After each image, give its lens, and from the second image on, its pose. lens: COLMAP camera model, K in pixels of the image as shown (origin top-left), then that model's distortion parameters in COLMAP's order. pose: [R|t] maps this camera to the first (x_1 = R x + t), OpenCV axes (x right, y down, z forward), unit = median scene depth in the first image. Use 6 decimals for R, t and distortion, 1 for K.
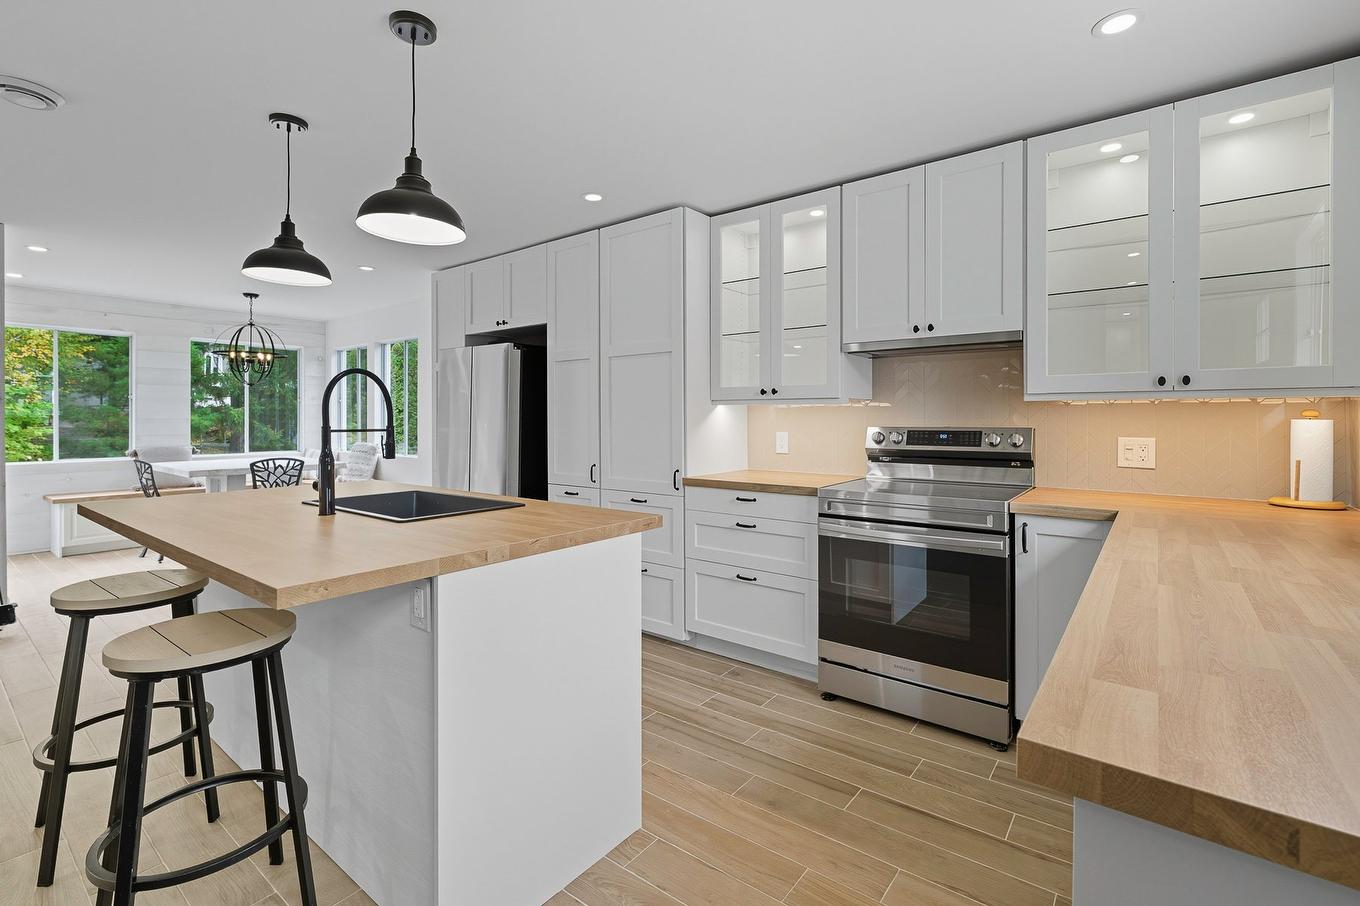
lens RADIAL K [[619.4, 0, 690.6], [0, 619.4, 419.7], [0, 0, 1]] dist [-0.005744, 0.000141]
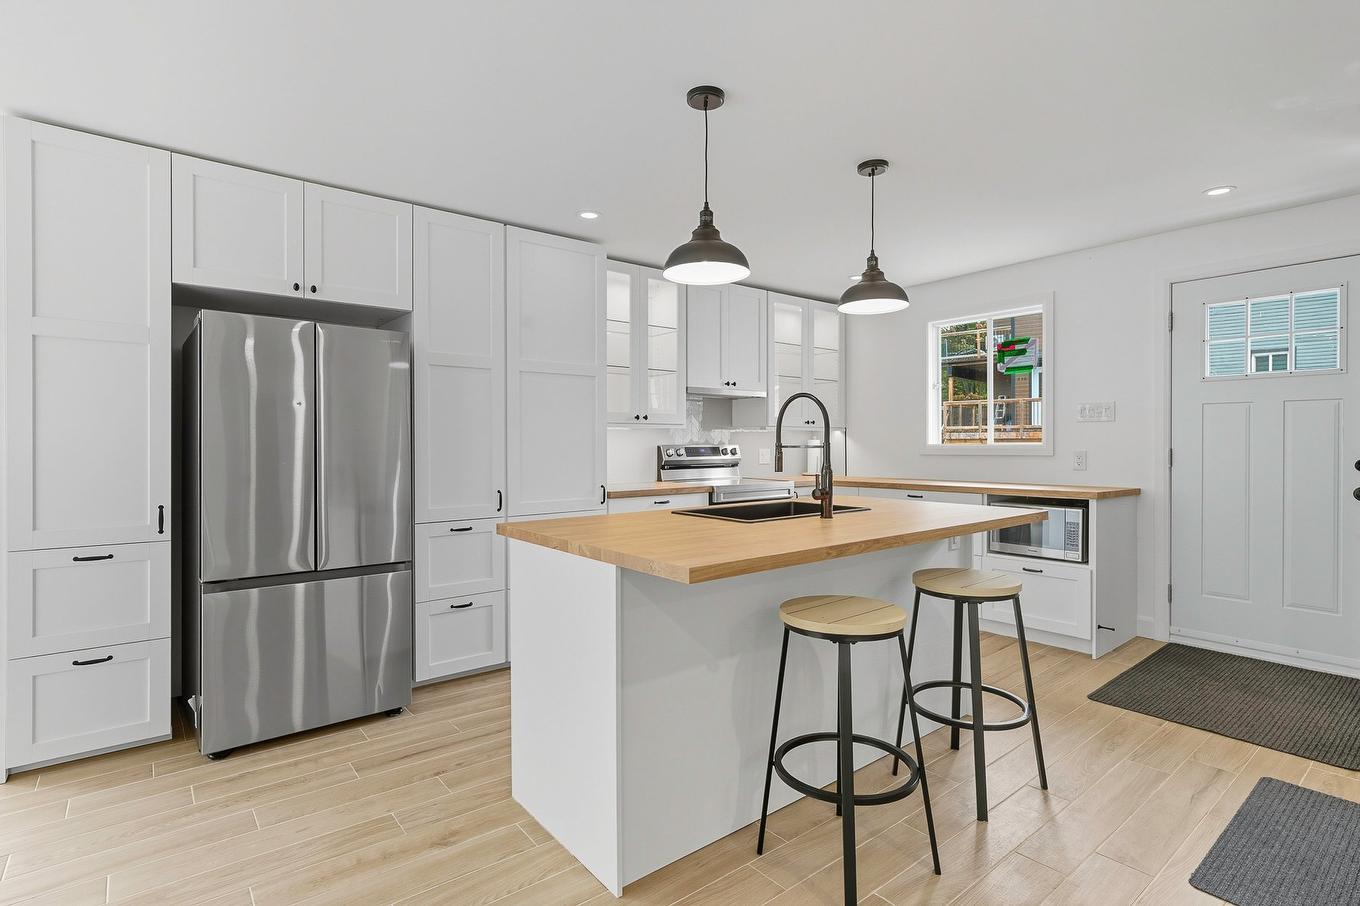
lens RADIAL K [[676.8, 0, 683.4], [0, 676.8, 444.4], [0, 0, 1]] dist [0.003871, 0.000424]
pose [[0.232384, -0.005047, 0.972611, -0.704229], [0.002697, 0.999986, 0.004545, 0.002030], [-0.972620, 0.001567, 0.232394, 0.359491]]
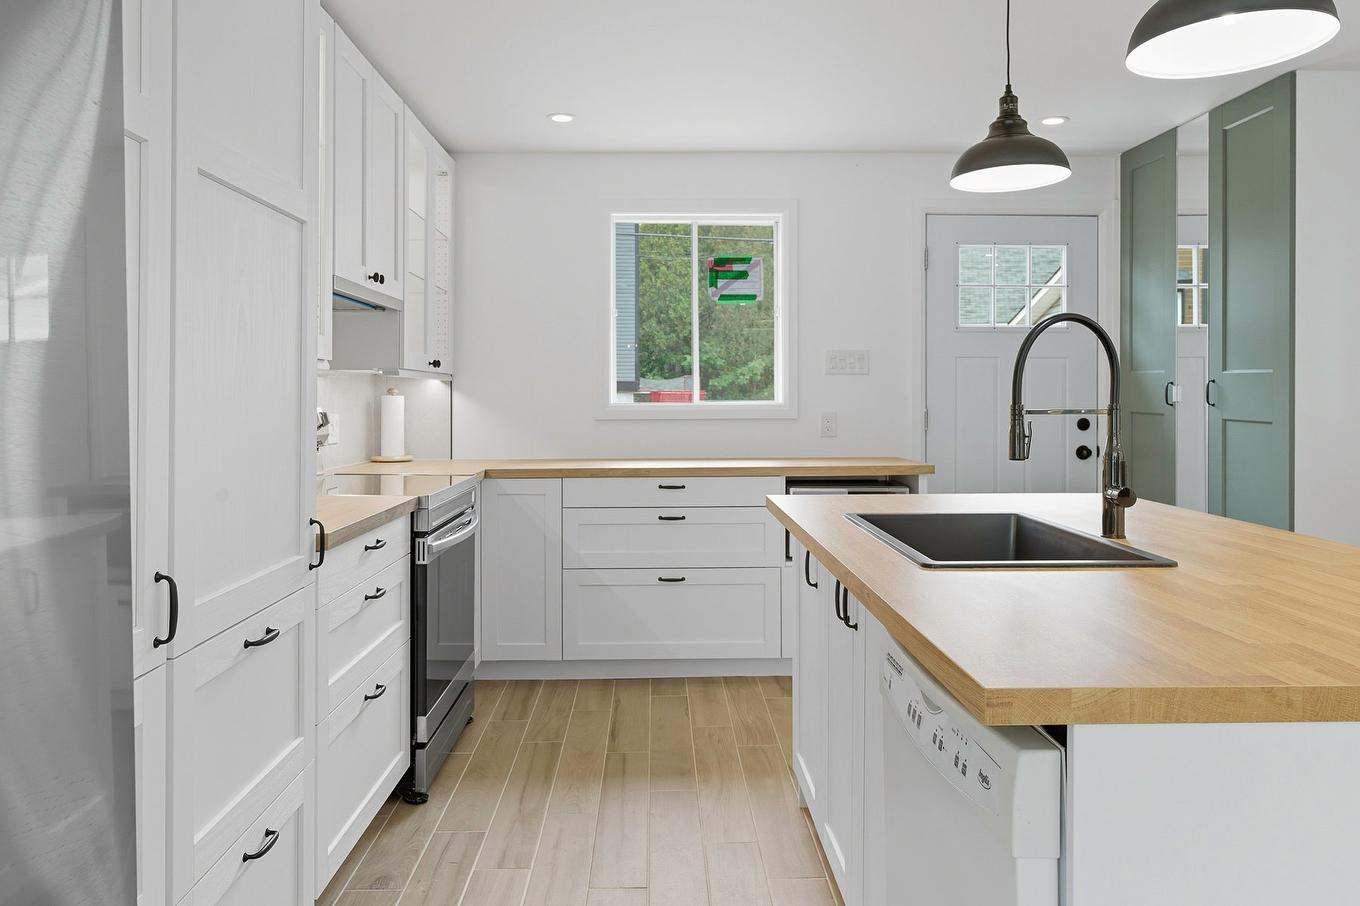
lens RADIAL K [[939.5, 0, 690.2], [0, 939.5, 396.9], [0, 0, 1]] dist [-0.003138, 0.008918]
pose [[-0.631662, -0.000942, 0.775244, -0.389763], [-0.000684, 1.000000, 0.000657, 0.000372], [-0.775244, -0.000116, -0.631662, 0.735877]]
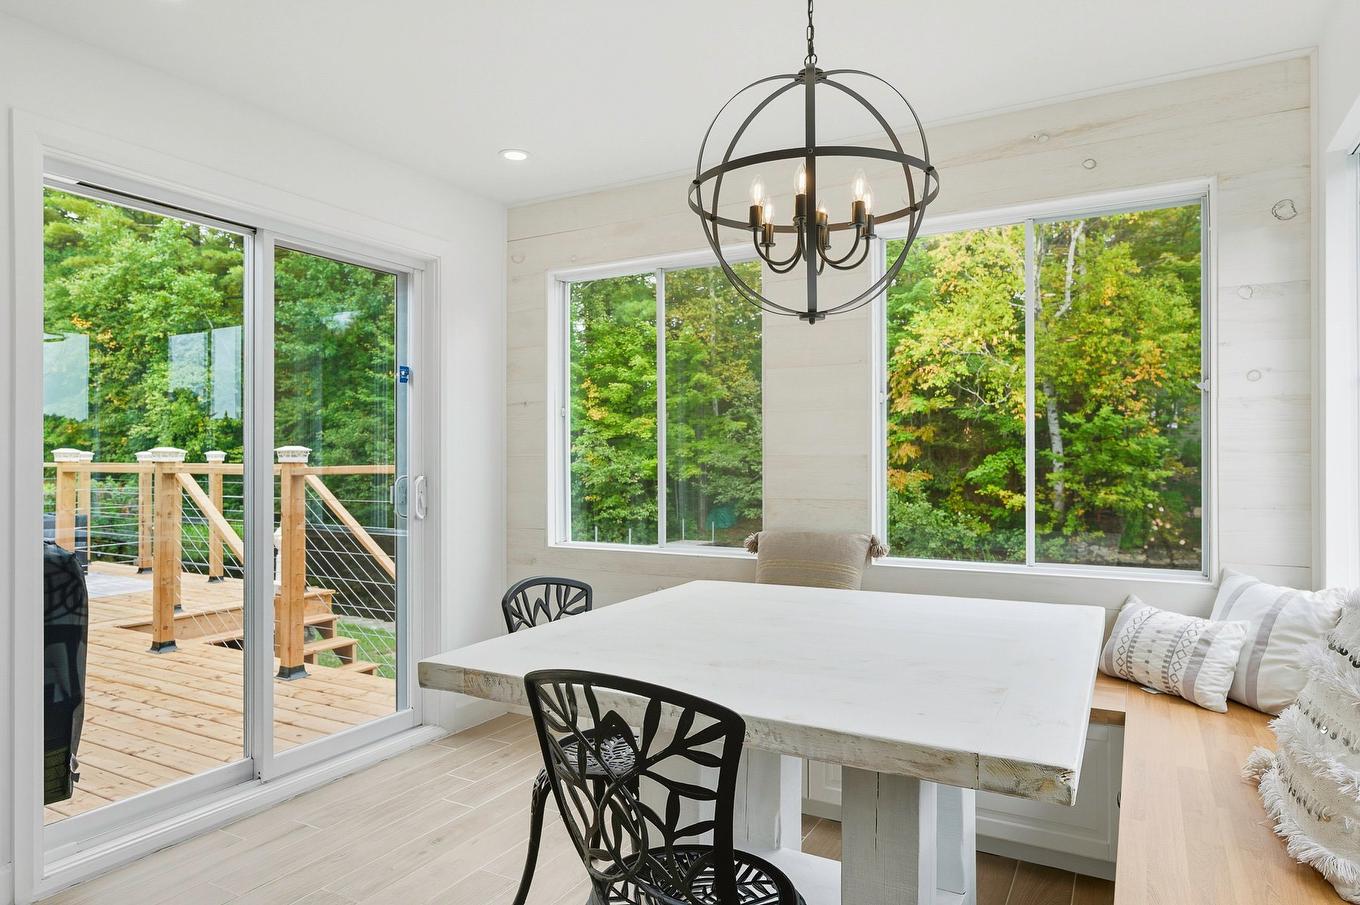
lens RADIAL K [[818.9, 0, 675.4], [0, 818.9, 451.8], [0, 0, 1]] dist [-0.025023, 0.000258]
pose [[0.133073, -0.009783, -0.991058, -0.430287], [0.001241, 0.999952, -0.009704, 0.000622], [0.991105, 0.000062, 0.133079, 0.984652]]
